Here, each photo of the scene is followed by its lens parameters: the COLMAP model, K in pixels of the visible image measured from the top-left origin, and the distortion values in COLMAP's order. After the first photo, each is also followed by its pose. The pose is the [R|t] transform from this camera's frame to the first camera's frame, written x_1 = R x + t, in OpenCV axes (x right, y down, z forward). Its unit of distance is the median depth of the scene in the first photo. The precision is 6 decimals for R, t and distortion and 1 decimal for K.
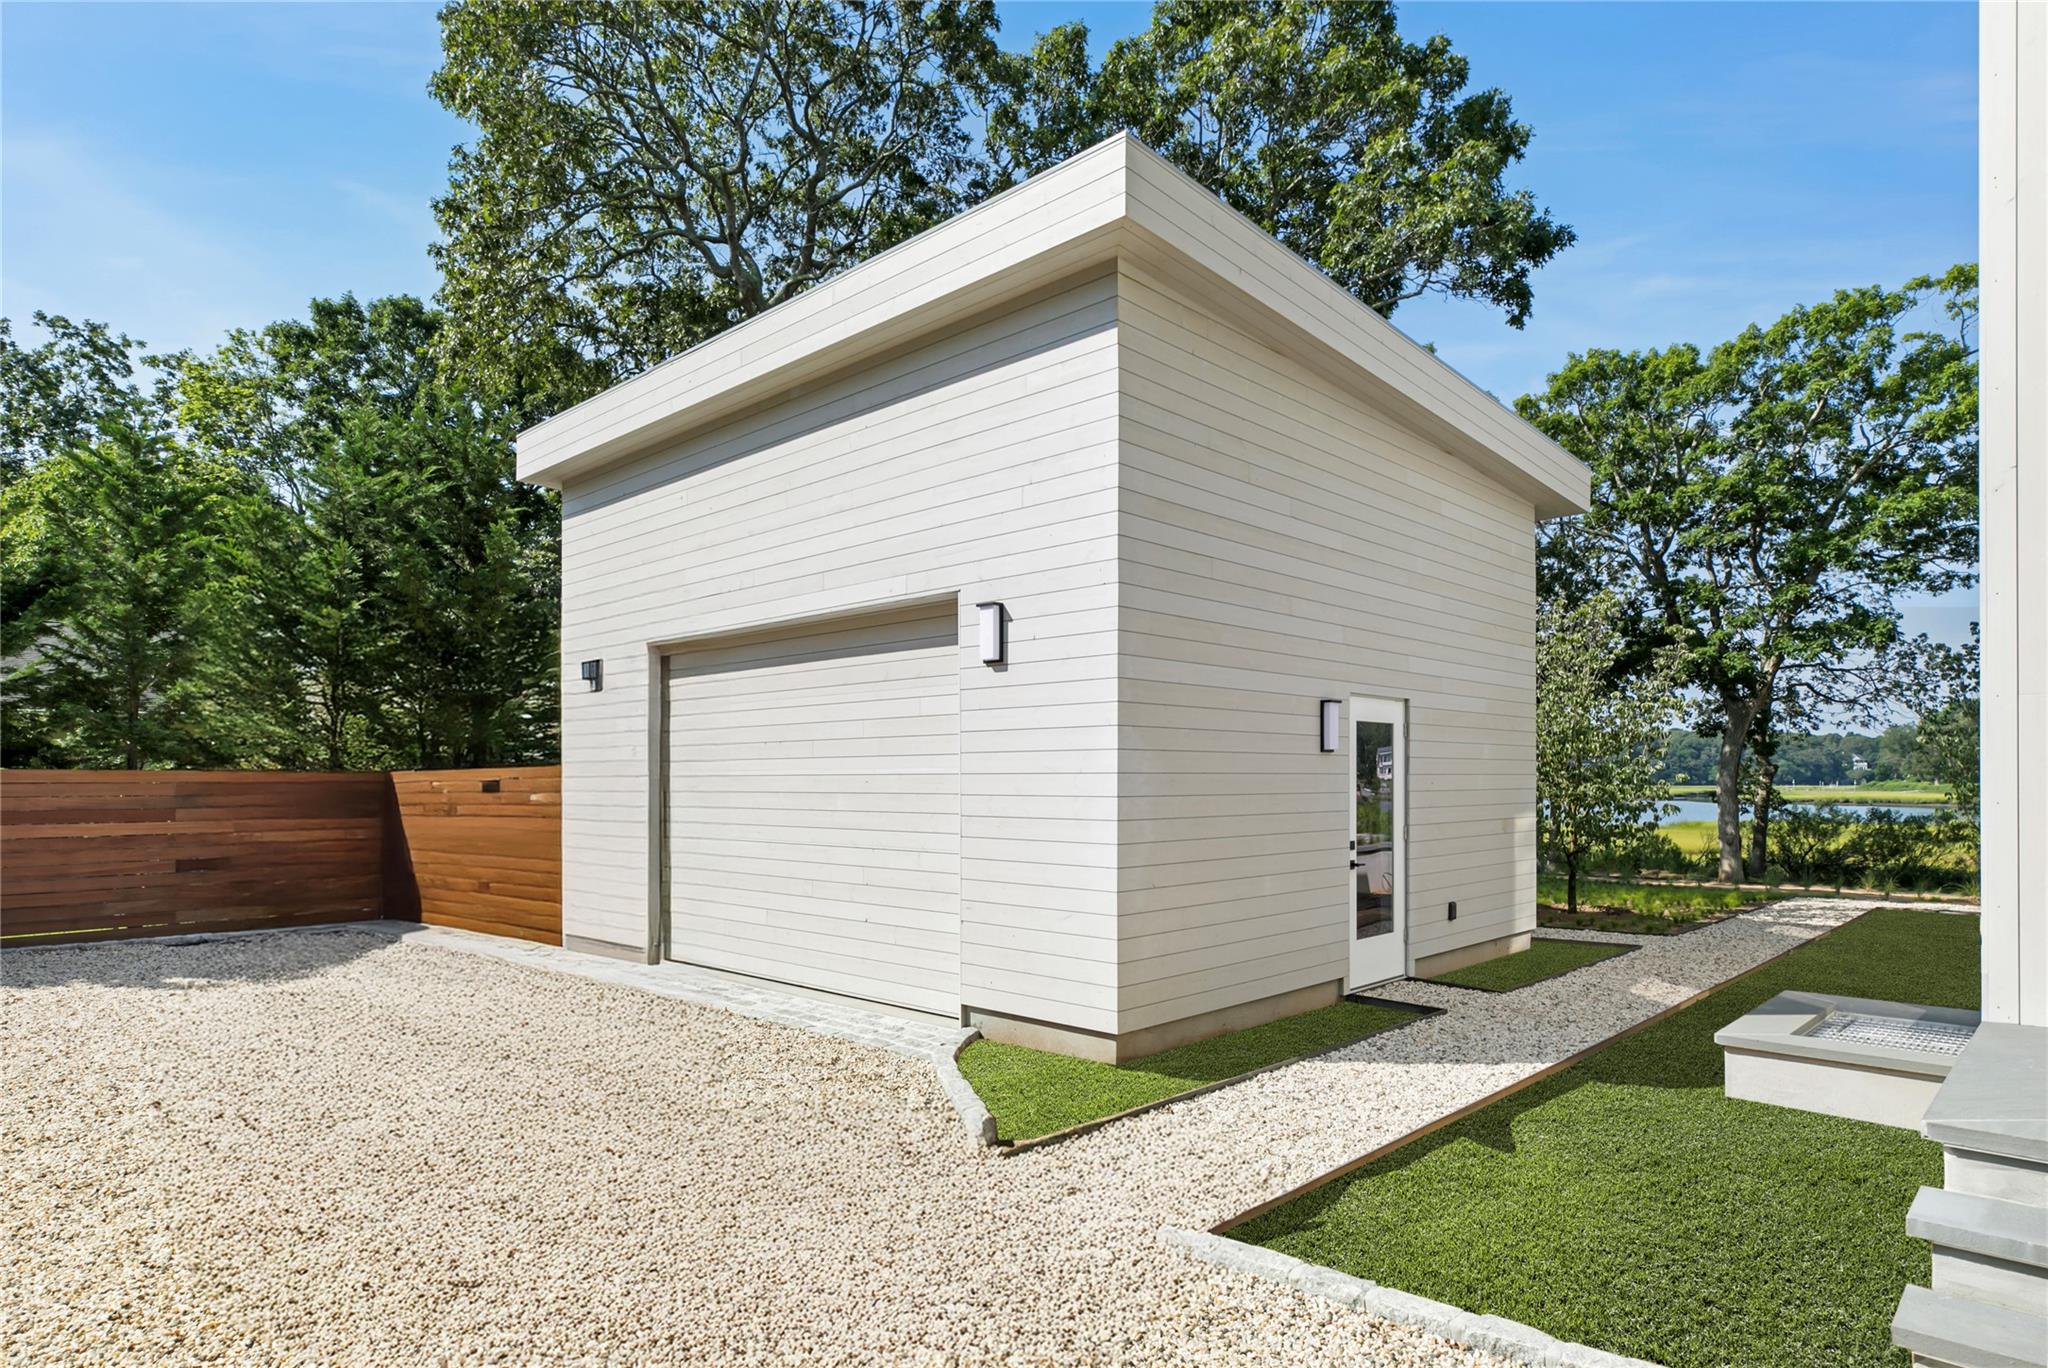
lens RADIAL K [[1159.3, 0, 1022.7], [0, 1159.3, 771.7], [0, 0, 1]] dist [-0.000987, -0.000469]
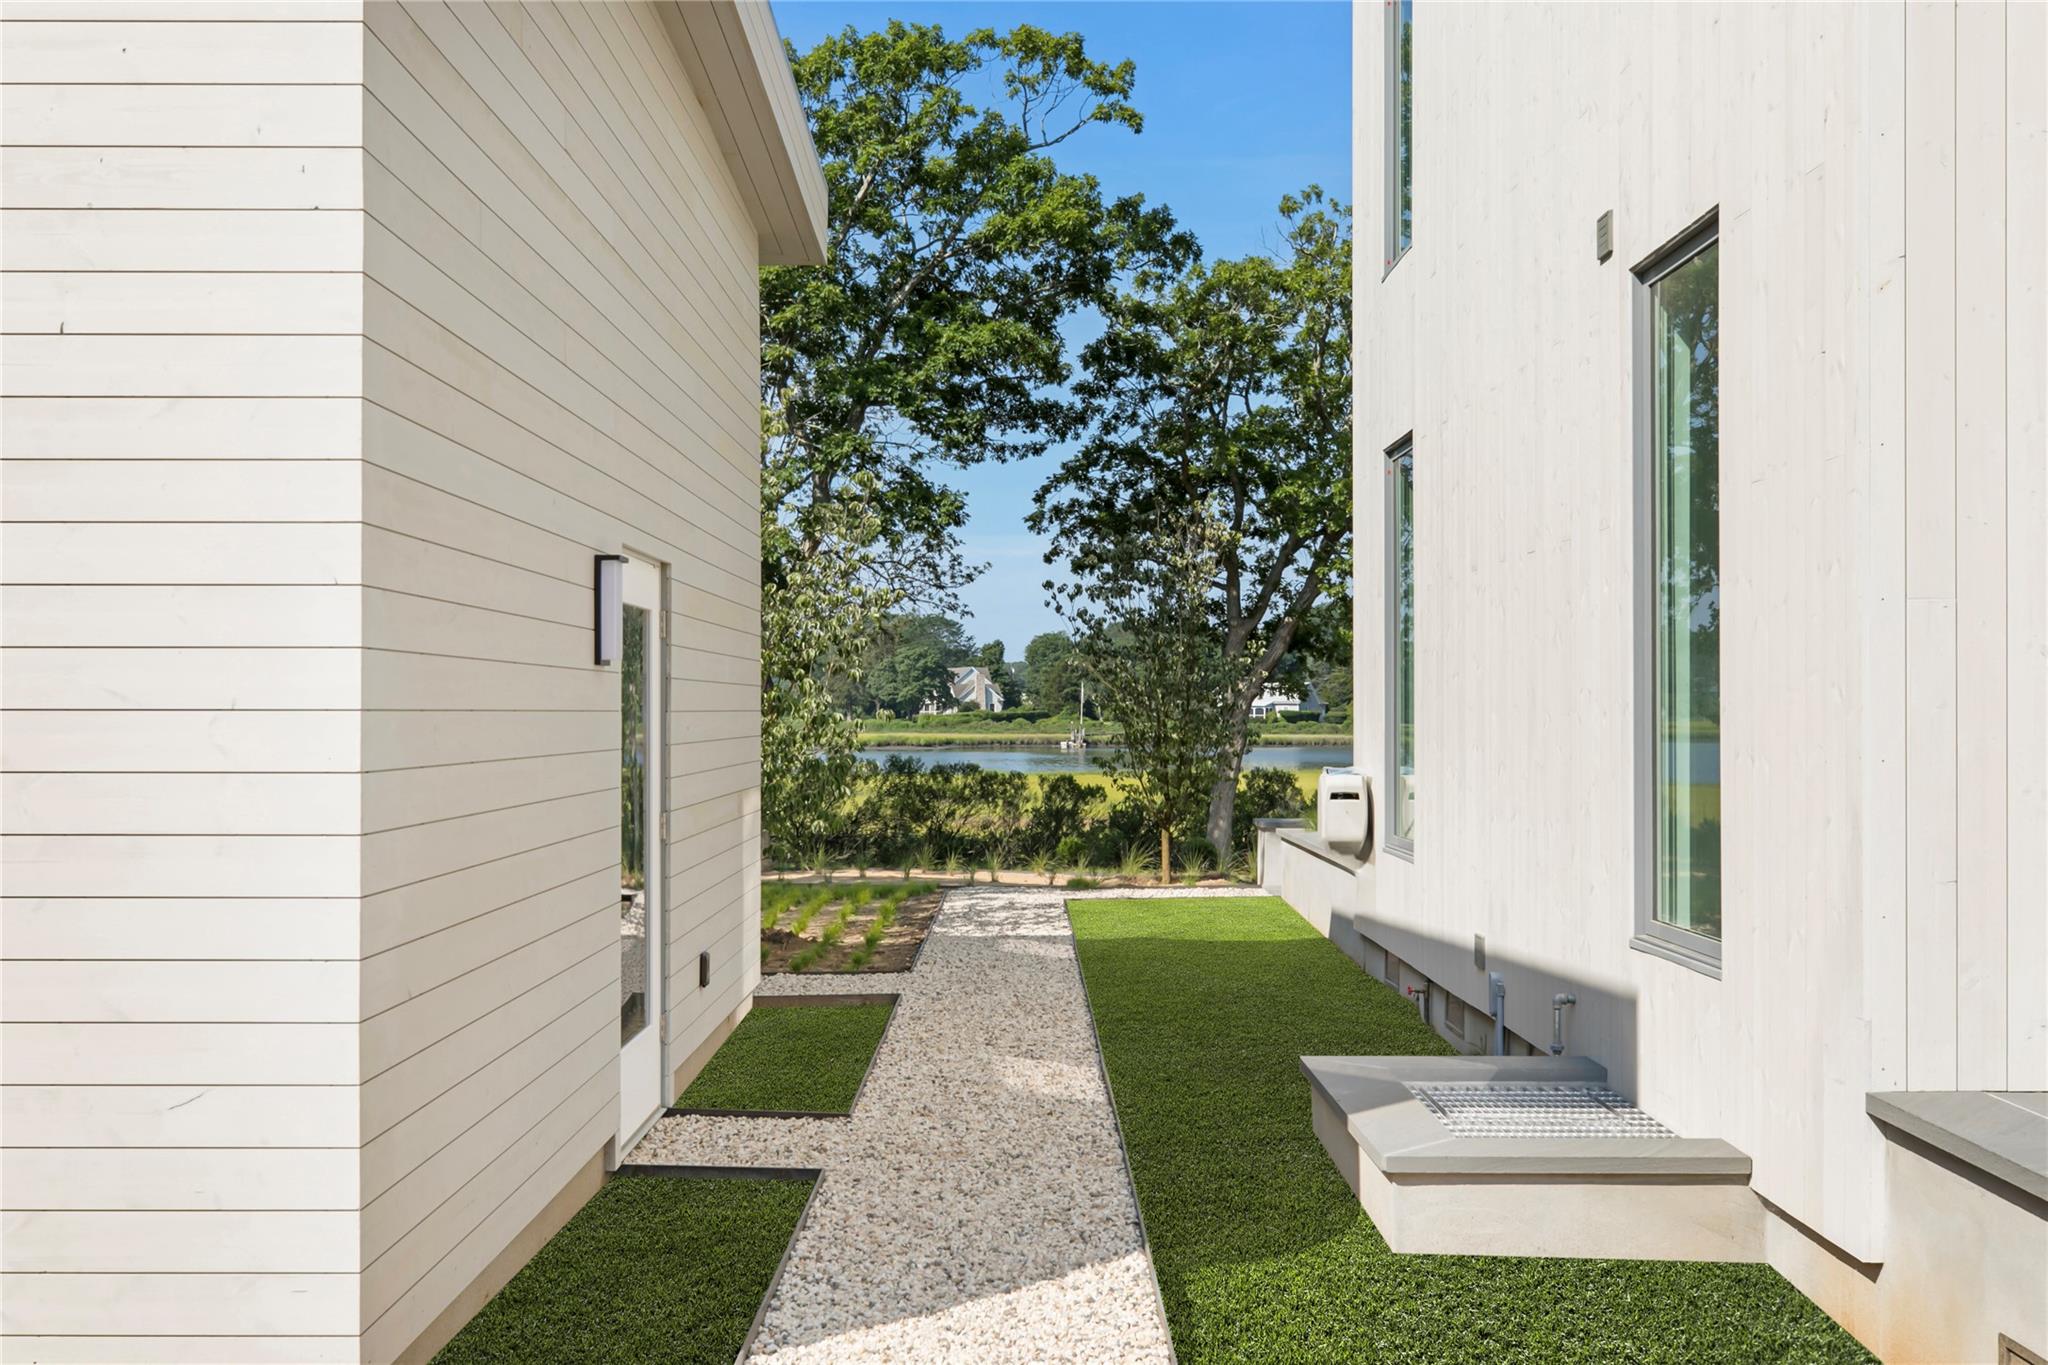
lens RADIAL K [[1929.8, 0, 1026.6], [0, 1929.8, 685.8], [0, 0, 1]] dist [0.025165, 0.000000]
pose [[0.718229, 0.007349, 0.695768, -0.054287], [-0.000874, 0.999953, -0.009660, -0.000286], [-0.695806, 0.006330, 0.718202, 0.104028]]
